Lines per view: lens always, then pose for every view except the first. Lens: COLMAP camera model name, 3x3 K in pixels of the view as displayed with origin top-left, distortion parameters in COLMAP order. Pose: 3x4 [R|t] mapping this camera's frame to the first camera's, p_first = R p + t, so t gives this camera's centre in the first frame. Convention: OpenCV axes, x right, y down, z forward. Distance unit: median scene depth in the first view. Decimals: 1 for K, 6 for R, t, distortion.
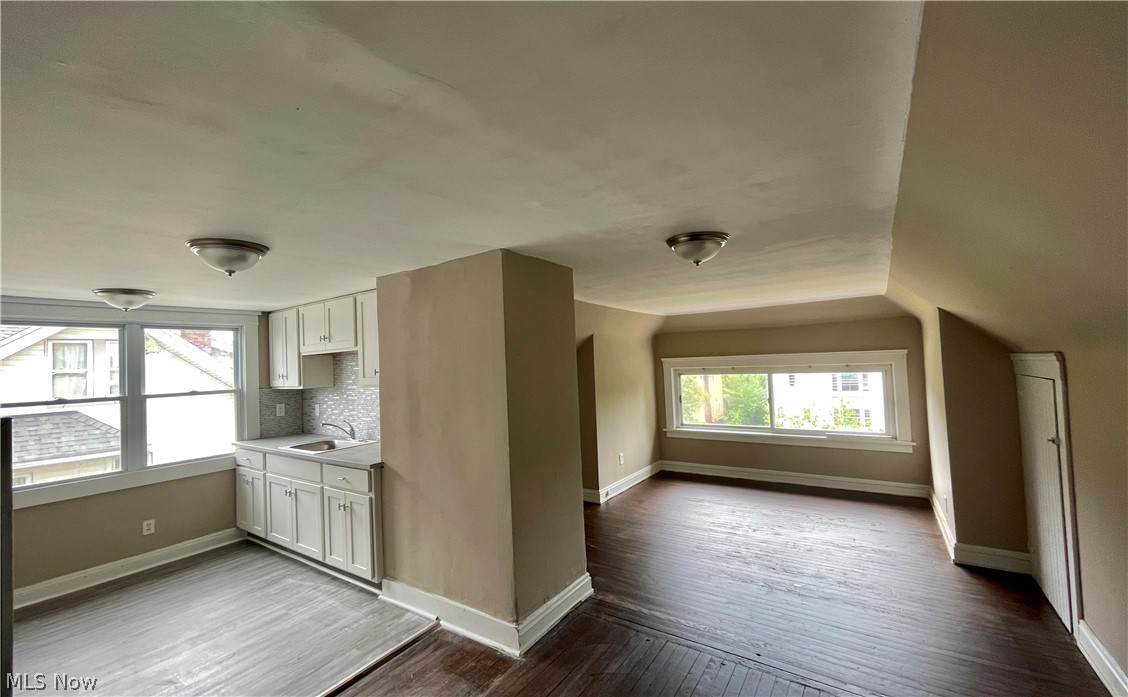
lens RADIAL K [[455.9, 0, 565.4], [0, 455.9, 347.5], [0, 0, 1]] dist [-0.007345, 0.001132]
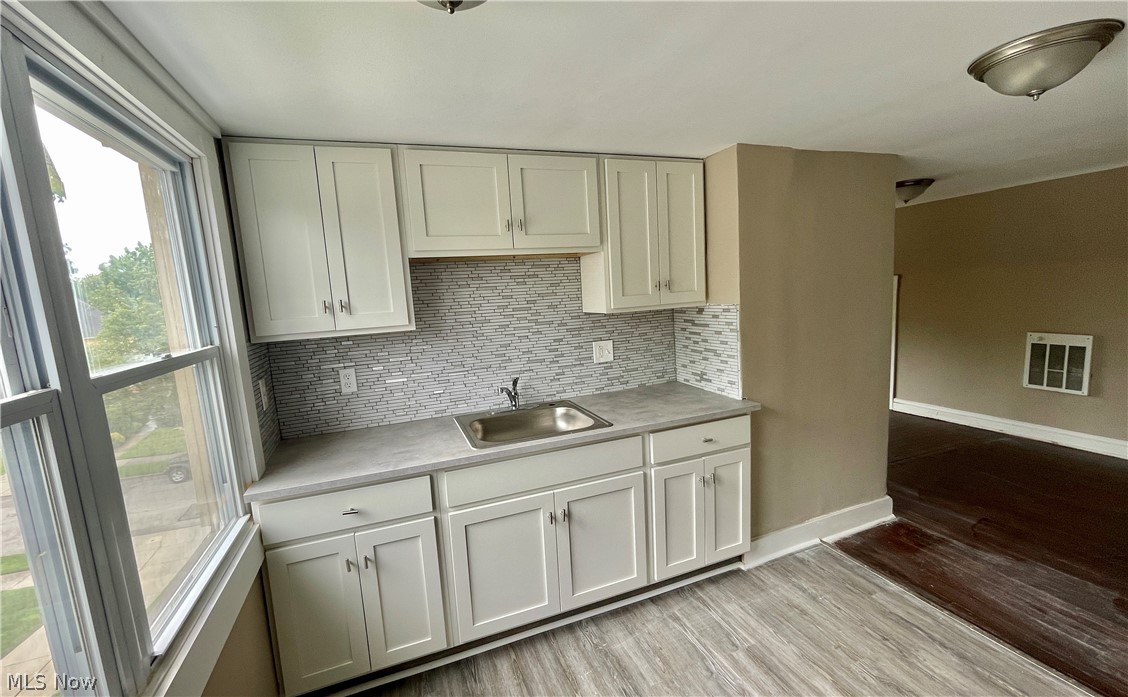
lens RADIAL K [[455.9, 0, 557.5], [0, 455.9, 350.2], [0, 0, 1]] dist [-0.007345, 0.001132]
pose [[0.578193, -0.097605, 0.810040, -1.074627], [0.010089, 0.993598, 0.112521, 0.073076], [-0.815837, -0.056886, 0.575477, 0.747255]]
